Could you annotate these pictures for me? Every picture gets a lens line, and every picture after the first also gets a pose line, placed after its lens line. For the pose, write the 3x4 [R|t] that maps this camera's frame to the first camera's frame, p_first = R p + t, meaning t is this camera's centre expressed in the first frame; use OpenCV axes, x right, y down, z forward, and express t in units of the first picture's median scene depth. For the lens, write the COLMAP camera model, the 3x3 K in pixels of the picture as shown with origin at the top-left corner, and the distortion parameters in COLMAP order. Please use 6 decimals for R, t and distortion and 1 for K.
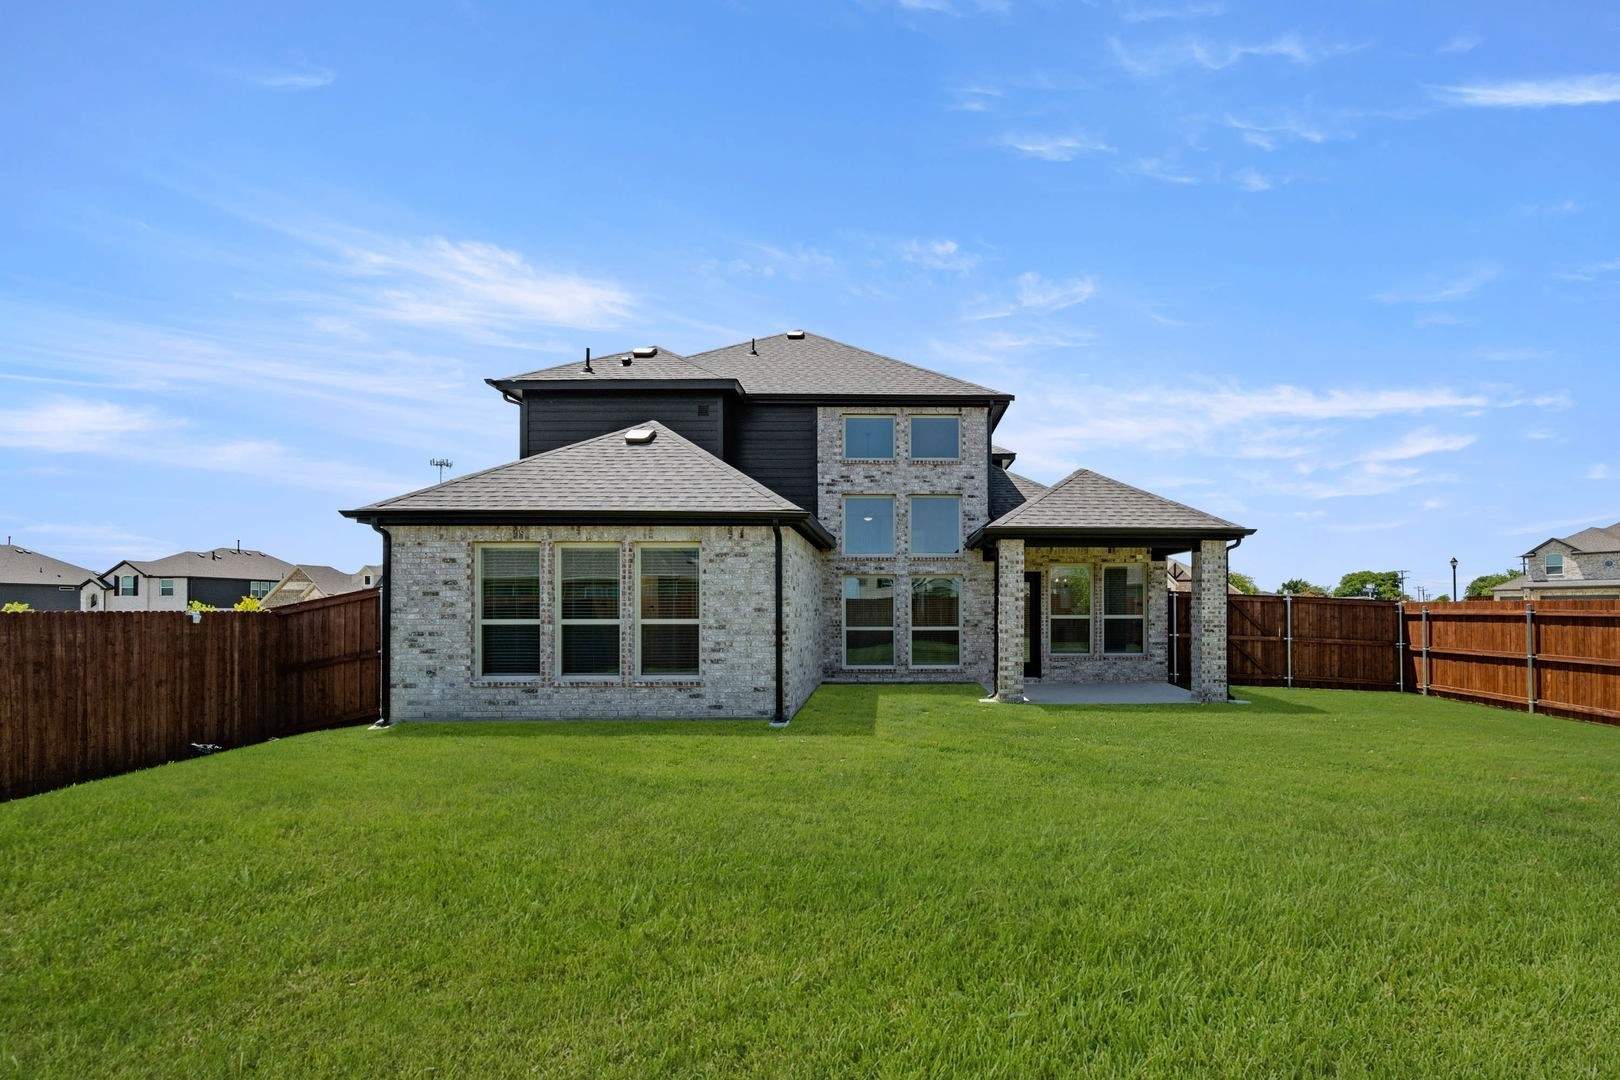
lens RADIAL K [[634.5, 0, 813.8], [0, 634.5, 543.9], [0, 0, 1]] dist [0.000080, 0.000136]
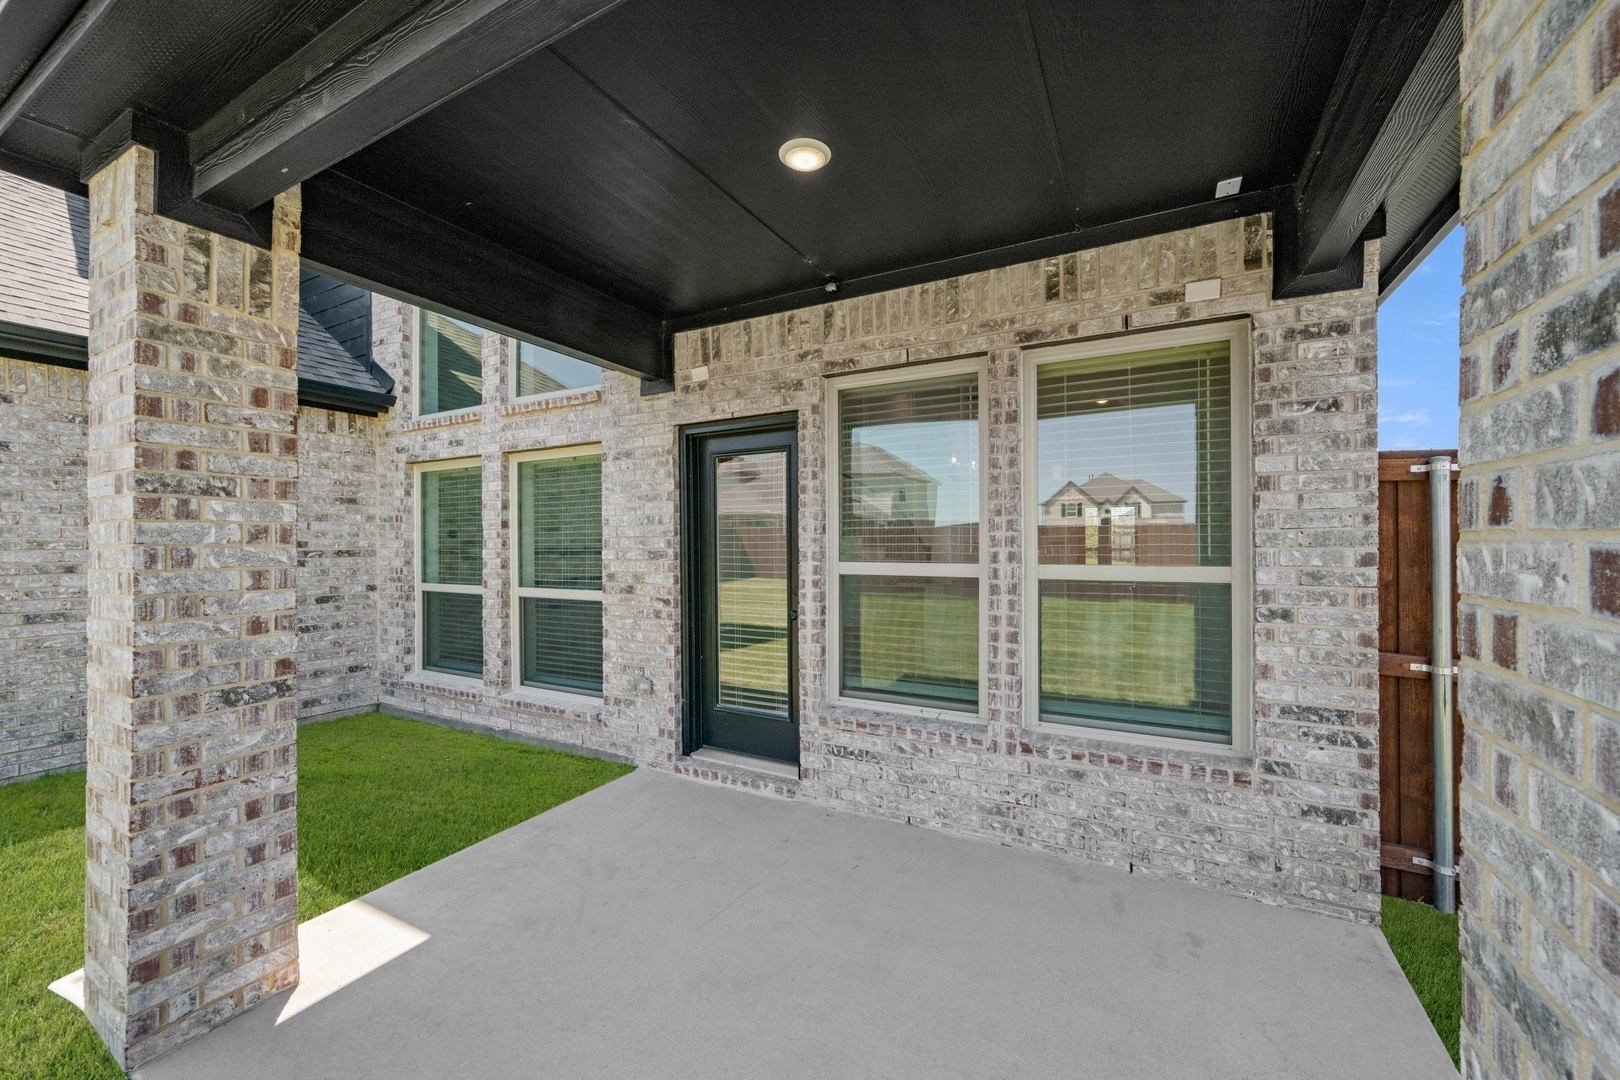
lens RADIAL K [[634.5, 0, 813.8], [0, 634.5, 543.9], [0, 0, 1]] dist [0.000080, 0.000136]
pose [[0.880847, -0.002340, -0.473395, 0.074544], [-0.000693, 0.999980, -0.006233, 0.015827], [0.473400, 0.005818, 0.880828, 0.112379]]
